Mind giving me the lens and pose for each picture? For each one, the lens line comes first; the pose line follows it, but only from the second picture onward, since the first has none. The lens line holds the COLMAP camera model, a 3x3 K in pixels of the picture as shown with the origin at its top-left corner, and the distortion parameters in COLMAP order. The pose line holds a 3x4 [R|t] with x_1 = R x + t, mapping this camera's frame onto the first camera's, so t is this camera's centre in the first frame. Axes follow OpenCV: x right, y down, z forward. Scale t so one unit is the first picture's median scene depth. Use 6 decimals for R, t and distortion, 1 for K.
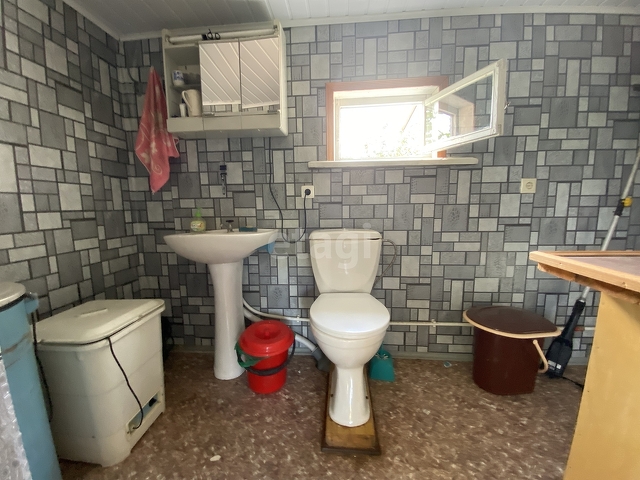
lens RADIAL K [[260.4, 0, 314.2], [0, 260.4, 244.5], [0, 0, 1]] dist [-0.003620, -0.008333]
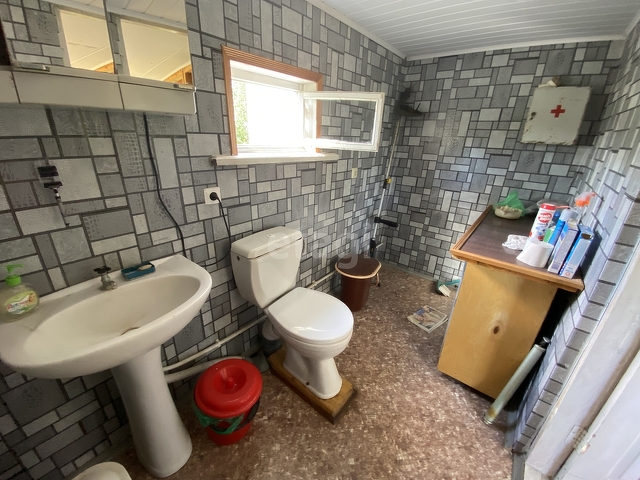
lens RADIAL K [[260.4, 0, 319.1], [0, 260.4, 238.7], [0, 0, 1]] dist [-0.003620, -0.008333]
pose [[0.534153, -0.280330, 0.797556, -0.507131], [0.056261, 0.953116, 0.297328, -0.297025], [-0.843513, -0.113948, 0.524882, 0.329163]]
